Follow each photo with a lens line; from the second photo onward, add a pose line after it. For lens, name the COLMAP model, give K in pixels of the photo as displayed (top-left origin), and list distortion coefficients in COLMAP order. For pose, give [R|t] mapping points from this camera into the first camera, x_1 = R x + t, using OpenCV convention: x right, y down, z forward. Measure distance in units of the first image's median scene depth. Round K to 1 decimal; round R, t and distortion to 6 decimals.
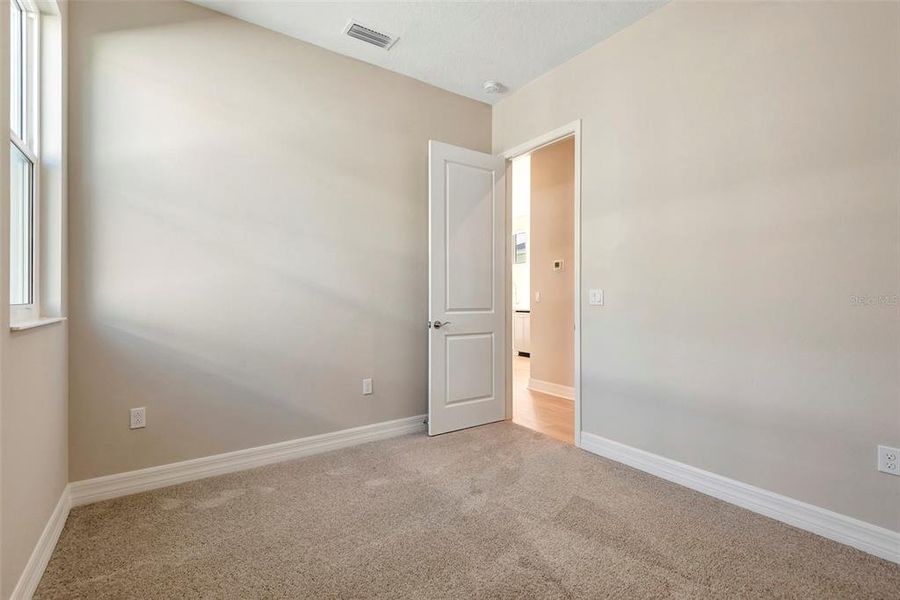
lens RADIAL K [[424.8, 0, 442.5], [0, 424.8, 295.6], [0, 0, 1]] dist [0.032501, -0.003881]
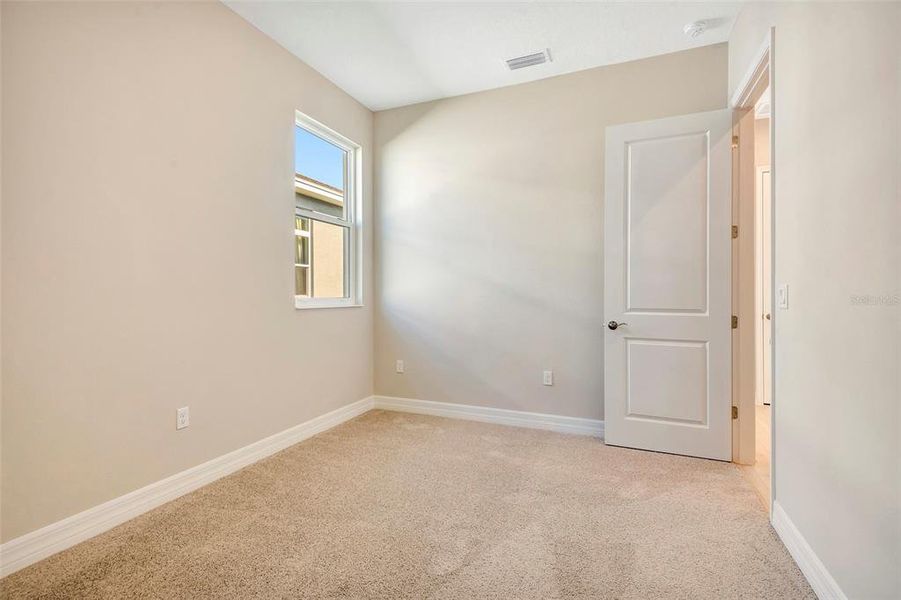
lens RADIAL K [[425.3, 0, 443.4], [0, 425.3, 291.4], [0, 0, 1]] dist [0.032501, -0.003881]
pose [[0.524928, -0.002636, -0.851143, 0.579442], [0.002519, 0.999996, -0.001544, -0.004263], [0.851143, -0.001333, 0.524932, 0.202497]]
